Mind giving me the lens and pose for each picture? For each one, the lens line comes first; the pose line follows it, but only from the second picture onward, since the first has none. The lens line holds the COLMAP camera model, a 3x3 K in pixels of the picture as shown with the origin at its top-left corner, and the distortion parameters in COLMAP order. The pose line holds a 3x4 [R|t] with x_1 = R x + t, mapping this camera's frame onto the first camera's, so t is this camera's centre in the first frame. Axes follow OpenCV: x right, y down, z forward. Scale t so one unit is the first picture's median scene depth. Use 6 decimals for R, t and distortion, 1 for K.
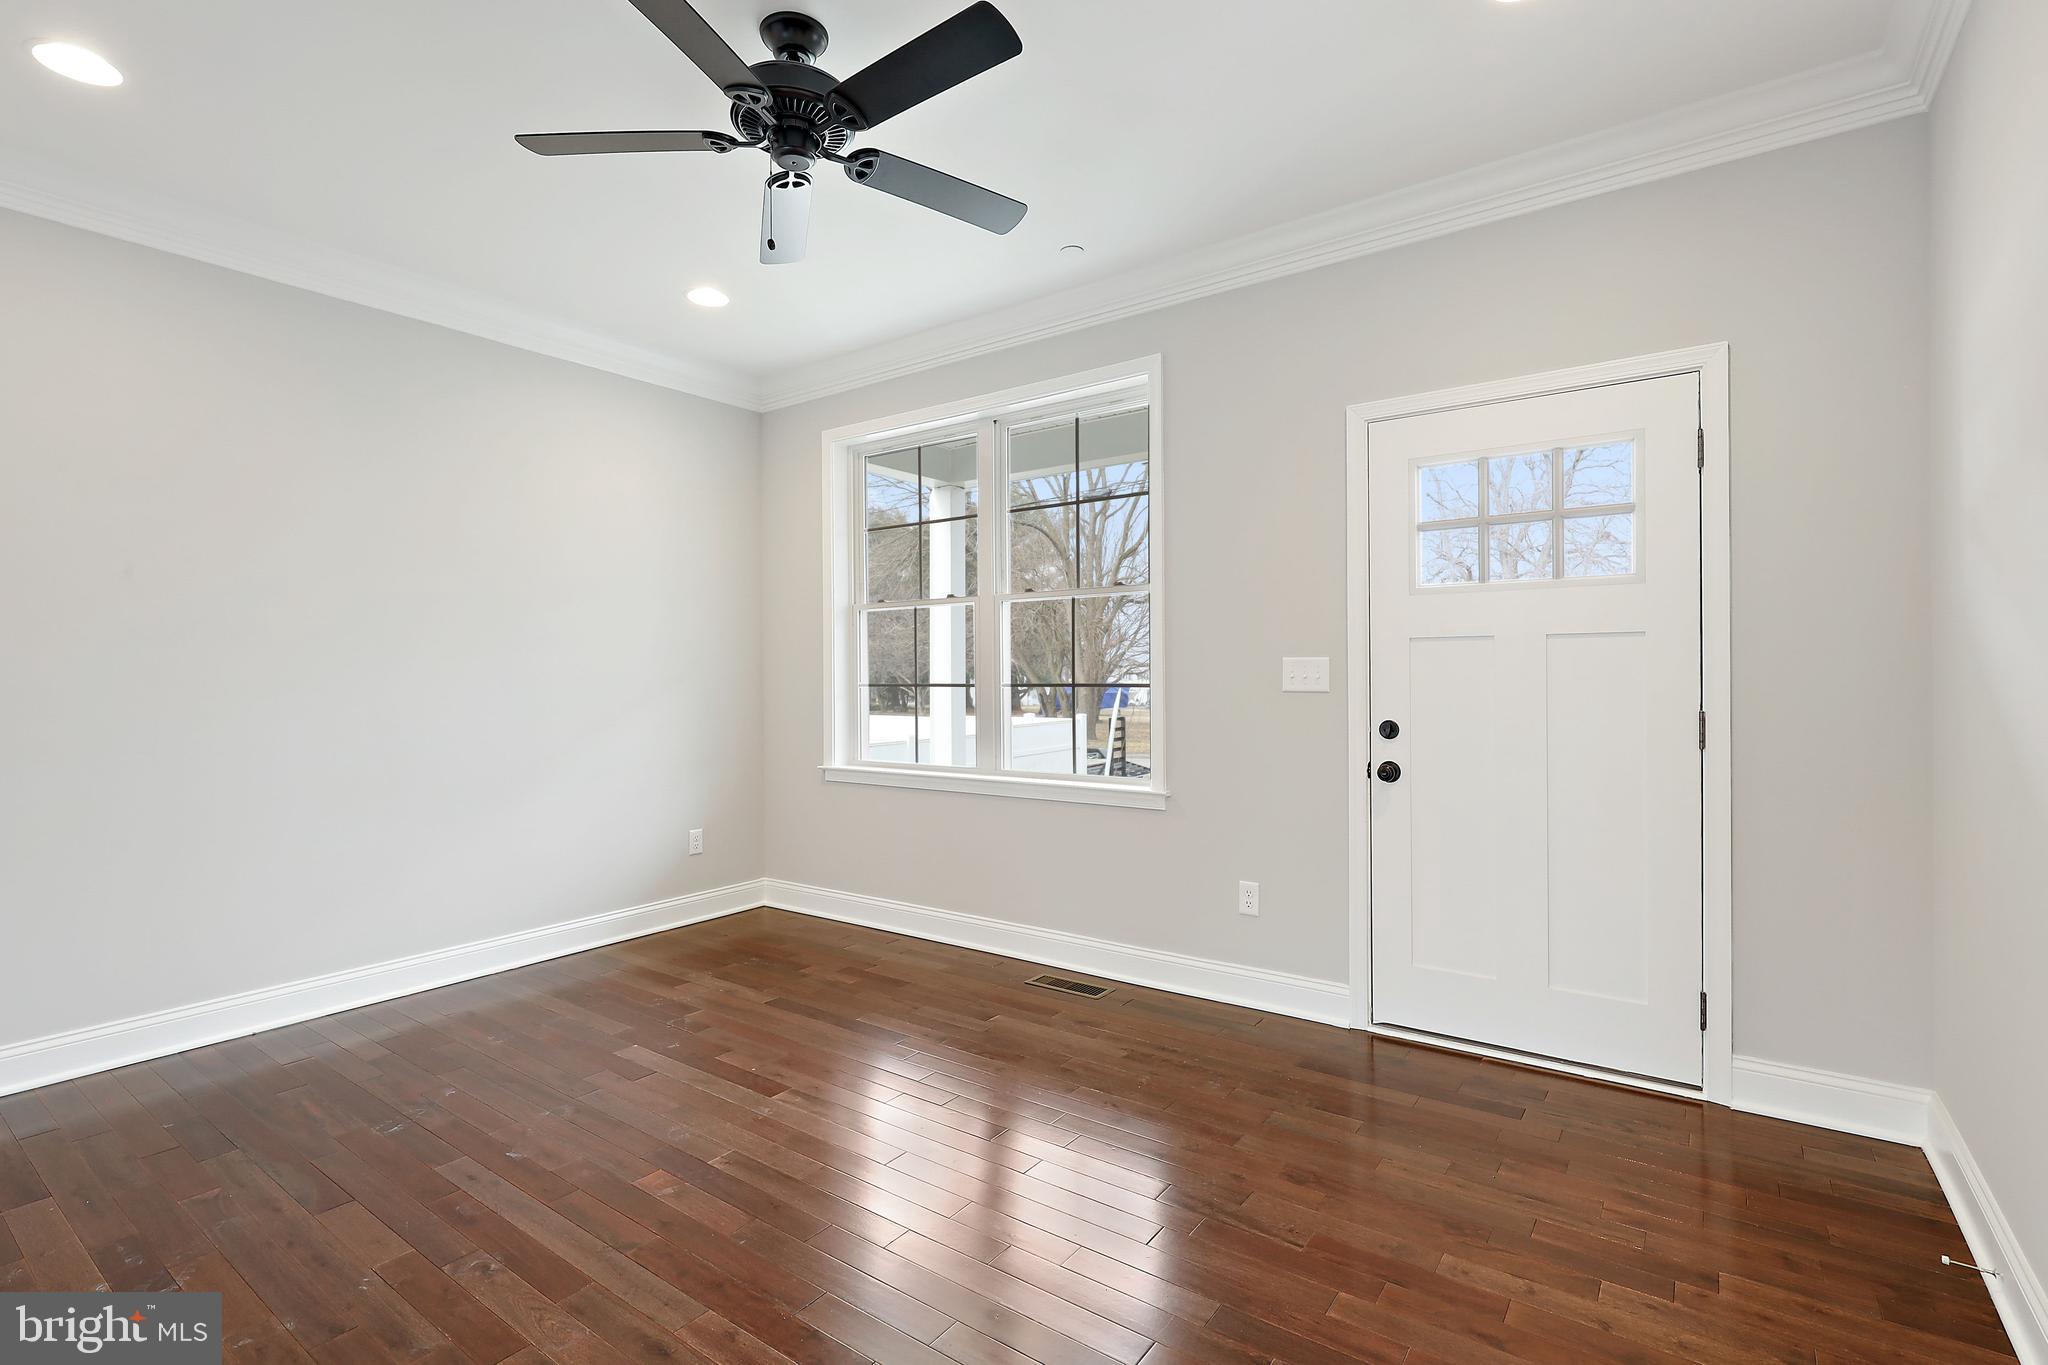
lens RADIAL K [[944.2, 0, 1027.2], [0, 944.2, 681.2], [0, 0, 1]] dist [0.005195, 0.000065]
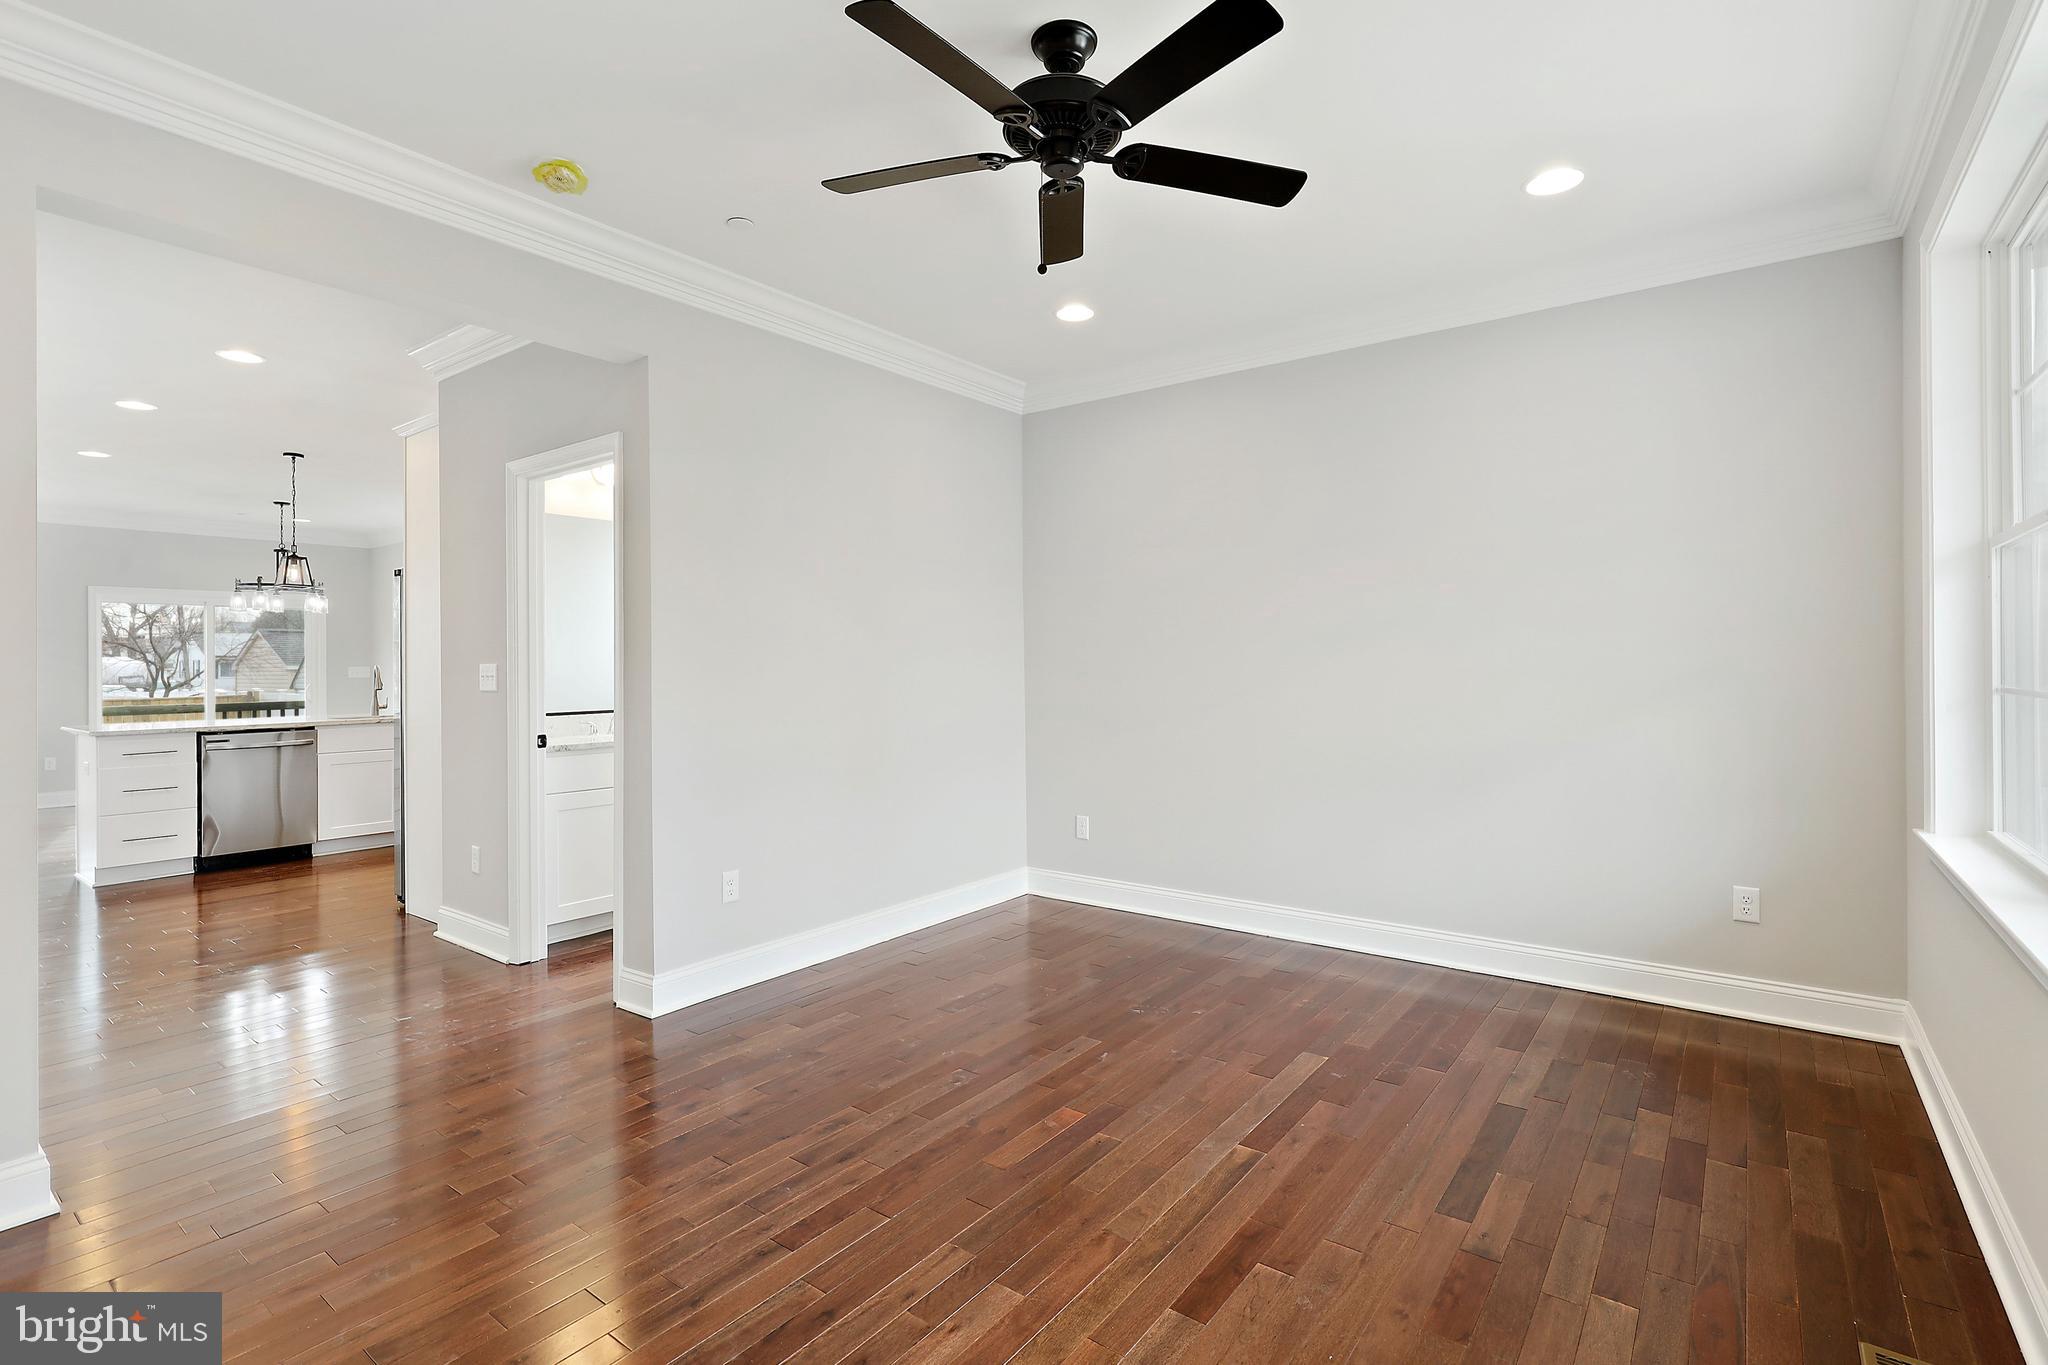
lens RADIAL K [[944.2, 0, 1028.1], [0, 944.2, 673.3], [0, 0, 1]] dist [0.005195, 0.000065]
pose [[-0.023446, 0.007455, -0.999697, 0.481077], [0.002386, 0.999970, 0.007401, -0.010766], [0.999722, -0.002212, -0.023463, 0.631951]]
